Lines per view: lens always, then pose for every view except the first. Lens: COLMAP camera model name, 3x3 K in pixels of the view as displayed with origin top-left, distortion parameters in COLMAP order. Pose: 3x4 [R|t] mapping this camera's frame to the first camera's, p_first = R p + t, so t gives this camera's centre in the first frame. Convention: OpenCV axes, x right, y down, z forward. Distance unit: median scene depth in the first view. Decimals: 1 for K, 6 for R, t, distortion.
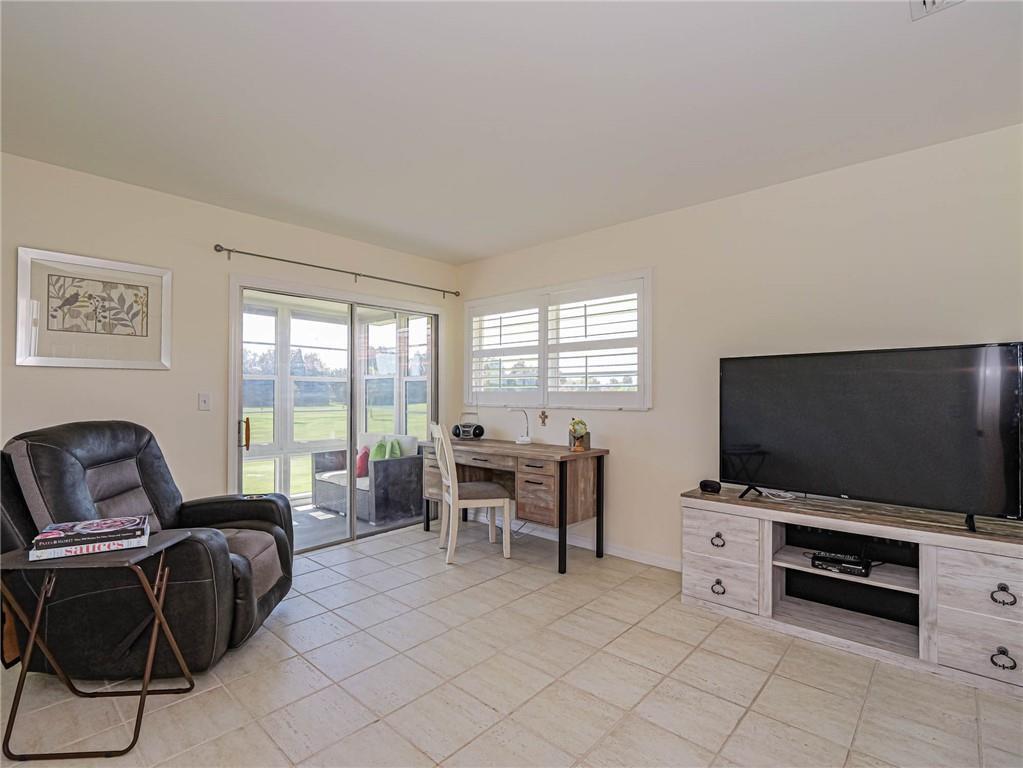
lens RADIAL K [[477.8, 0, 511.3], [0, 477.8, 391.1], [0, 0, 1]] dist [-0.004953, -0.002537]
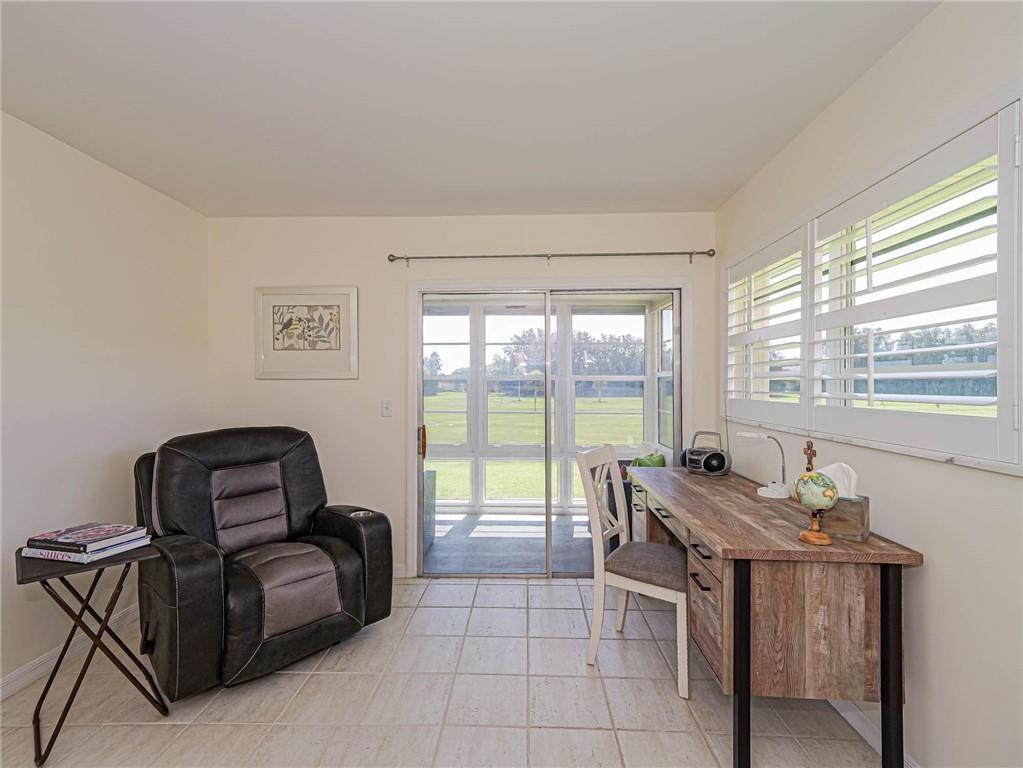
lens RADIAL K [[477.8, 0, 513.4], [0, 477.8, 381.8], [0, 0, 1]] dist [-0.004953, -0.002537]
pose [[0.659198, -0.004634, -0.751955, 0.353040], [0.004295, 0.999988, -0.002398, -0.035022], [0.751957, -0.001649, 0.659210, 0.575569]]
